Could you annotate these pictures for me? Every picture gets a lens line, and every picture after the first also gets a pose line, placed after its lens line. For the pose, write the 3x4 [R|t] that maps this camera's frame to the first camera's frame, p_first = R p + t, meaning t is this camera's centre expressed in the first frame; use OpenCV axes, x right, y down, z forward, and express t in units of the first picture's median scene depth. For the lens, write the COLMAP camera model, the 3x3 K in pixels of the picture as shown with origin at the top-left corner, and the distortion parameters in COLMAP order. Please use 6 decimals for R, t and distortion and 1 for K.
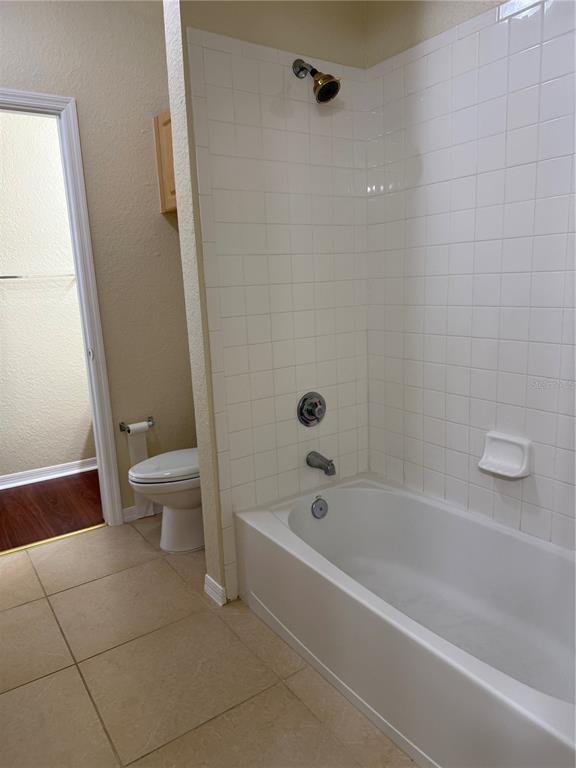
lens RADIAL K [[542.3, 0, 286.1], [0, 542.3, 387.0], [0, 0, 1]] dist [0.051401, -0.064685]
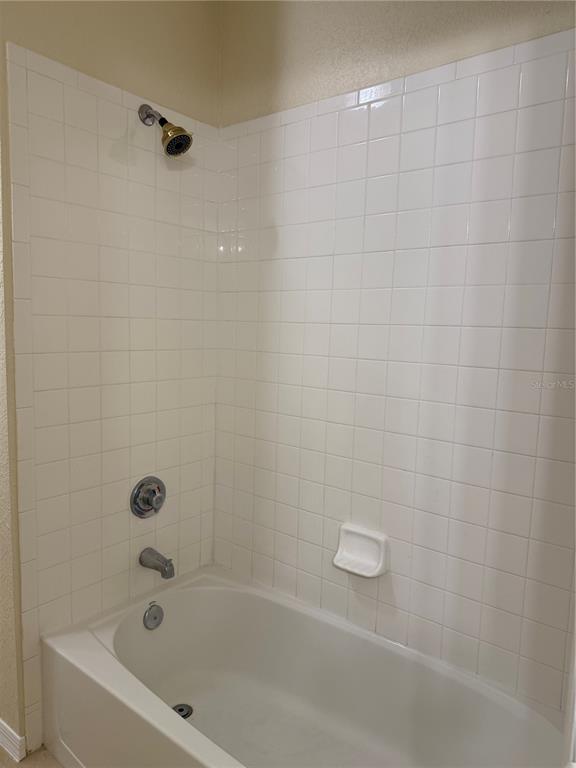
lens RADIAL K [[542.3, 0, 290.4], [0, 542.3, 383.4], [0, 0, 1]] dist [0.051401, -0.064685]
pose [[0.955010, 0.036497, 0.294321, 0.002323], [-0.011137, 0.996112, -0.087387, -0.070306], [-0.296366, 0.080177, 0.951703, 0.117124]]
